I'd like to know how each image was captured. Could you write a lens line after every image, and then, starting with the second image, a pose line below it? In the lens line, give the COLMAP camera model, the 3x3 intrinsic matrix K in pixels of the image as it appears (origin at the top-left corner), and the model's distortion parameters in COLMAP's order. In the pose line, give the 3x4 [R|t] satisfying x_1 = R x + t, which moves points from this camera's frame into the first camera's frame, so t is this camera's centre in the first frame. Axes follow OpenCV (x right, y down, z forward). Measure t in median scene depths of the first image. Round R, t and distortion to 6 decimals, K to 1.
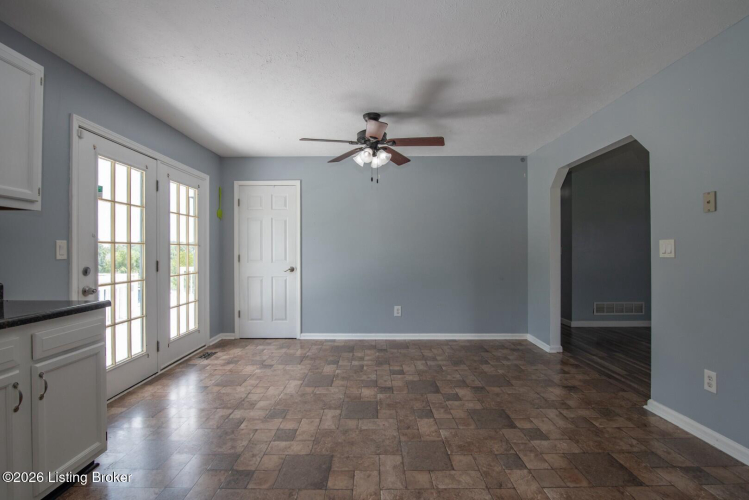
lens RADIAL K [[353.1, 0, 369.0], [0, 353.1, 254.0], [0, 0, 1]] dist [-0.031813, -0.000017]
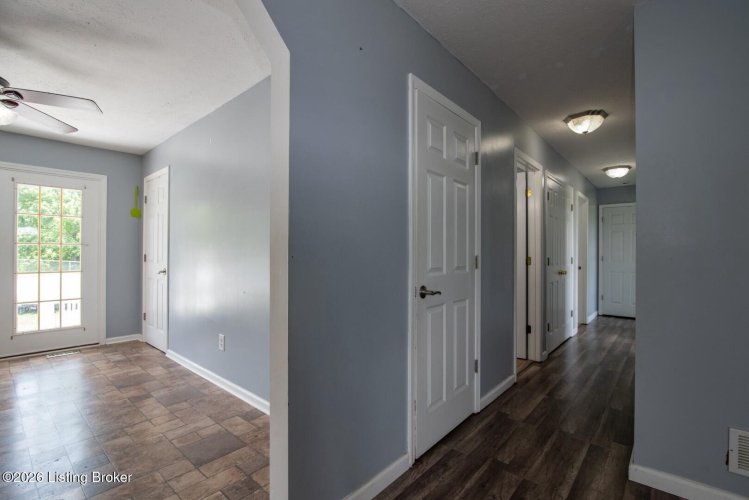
lens RADIAL K [[346.2, 0, 372.9], [0, 346.2, 251.3], [0, 0, 1]] dist [-0.018592, 0.000615]
pose [[0.760165, -0.000581, -0.649730, 1.313127], [-0.007678, 0.999922, -0.009877, -0.002279], [0.649685, 0.012497, 0.760101, 1.296481]]
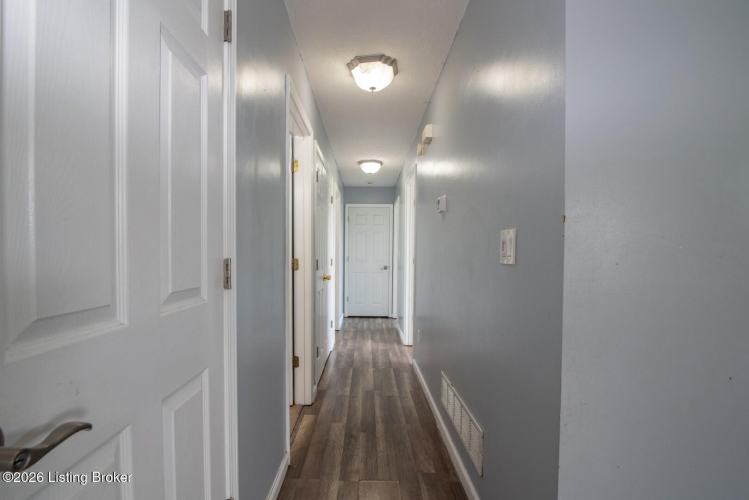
lens RADIAL K [[353.1, 0, 369.0], [0, 353.1, 254.0], [0, 0, 1]] dist [-0.031813, -0.000017]
pose [[0.999932, -0.005243, 0.010405, 1.063783], [0.005326, 0.999954, -0.007982, -0.002407], [-0.010363, 0.008037, 0.999914, 1.815150]]
